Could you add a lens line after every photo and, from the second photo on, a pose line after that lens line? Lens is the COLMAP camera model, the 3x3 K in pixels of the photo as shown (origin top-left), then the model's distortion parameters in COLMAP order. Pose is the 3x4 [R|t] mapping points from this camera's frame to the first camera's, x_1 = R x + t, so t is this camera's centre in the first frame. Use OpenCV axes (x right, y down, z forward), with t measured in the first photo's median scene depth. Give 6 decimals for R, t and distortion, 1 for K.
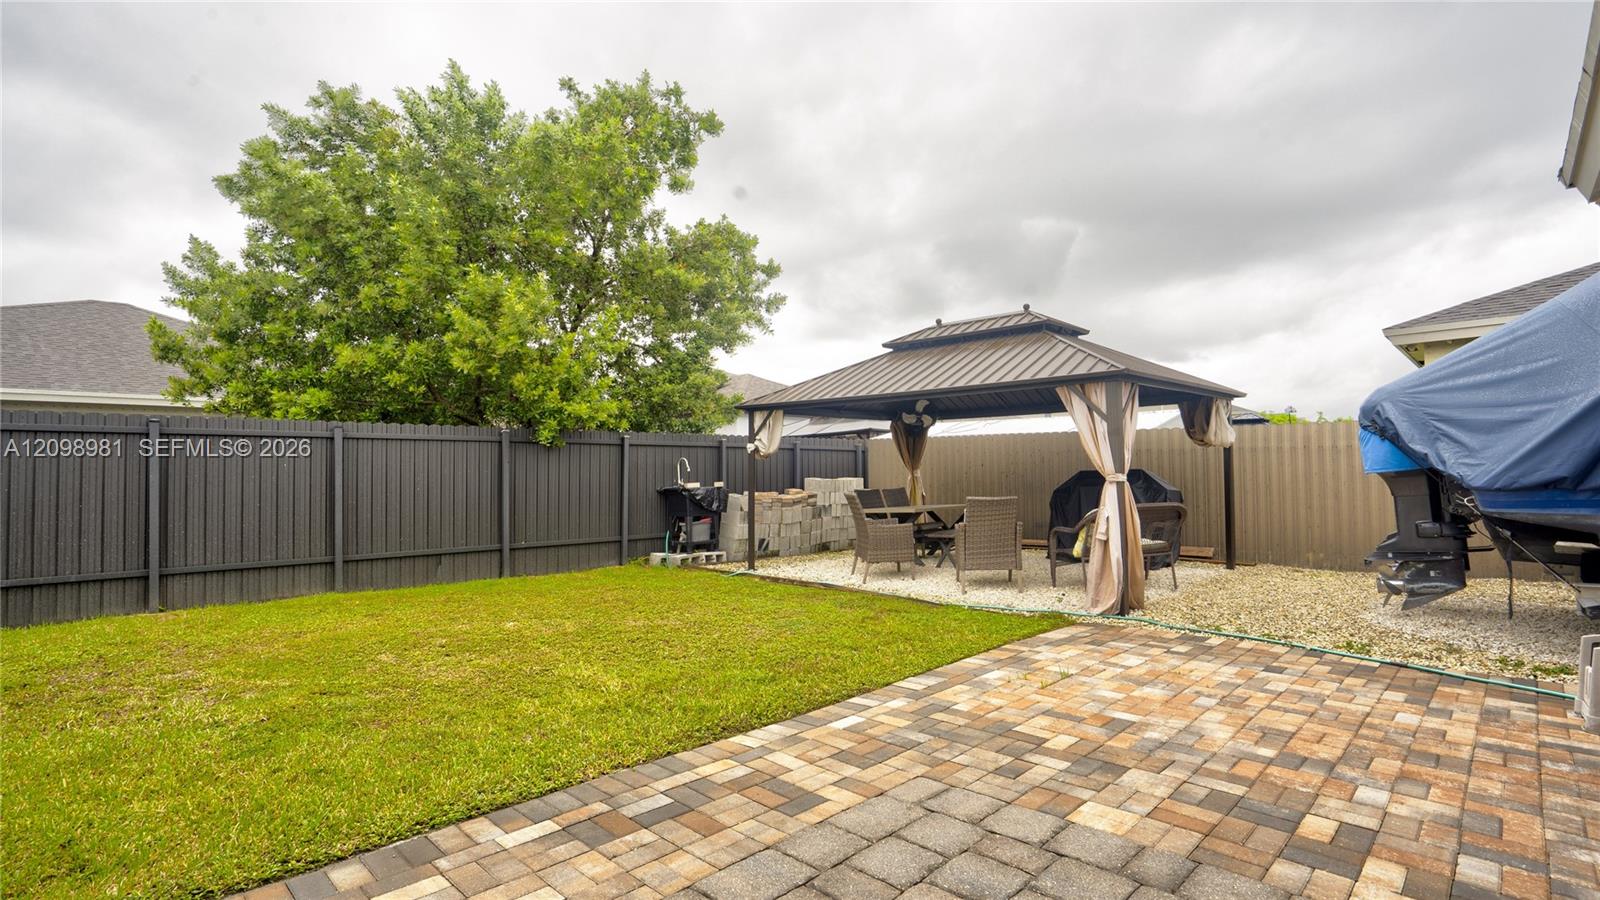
lens RADIAL K [[764.6, 0, 792.1], [0, 764.6, 455.0], [0, 0, 1]] dist [-0.073150, 0.014416]
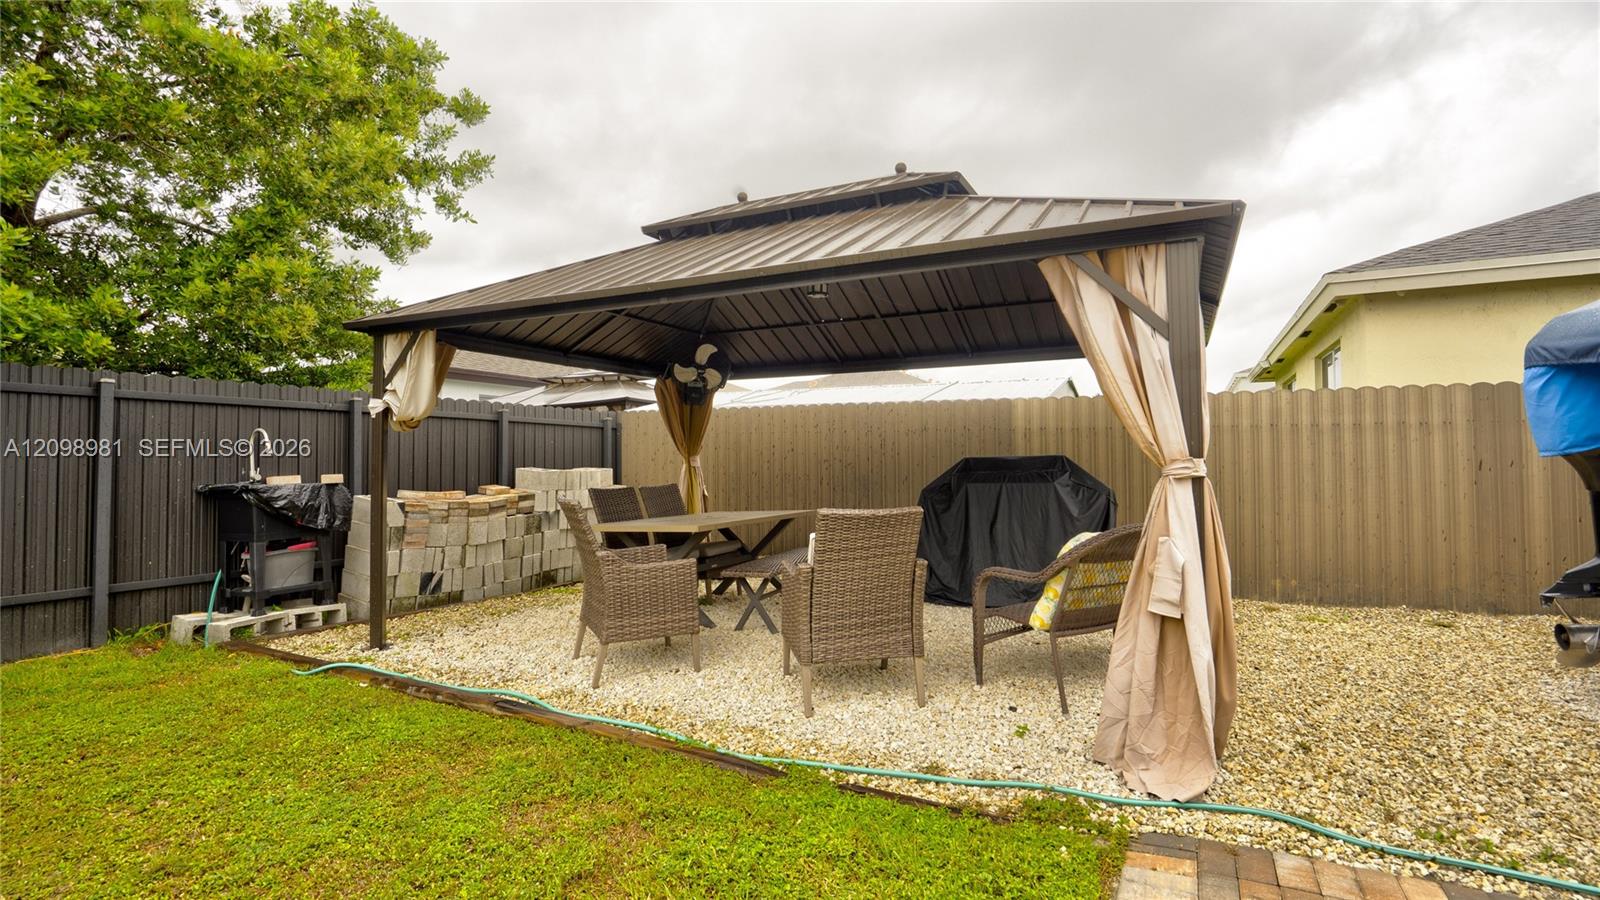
lens RADIAL K [[755.2, 0, 800.0], [0, 755.2, 450.0], [0, 0, 1]] dist [-0.050208, 0.013617]
pose [[0.950518, 0.010272, 0.310500, 0.054752], [-0.011735, 0.999927, 0.002842, 0.012935], [-0.310448, -0.006345, 0.950569, 0.407117]]
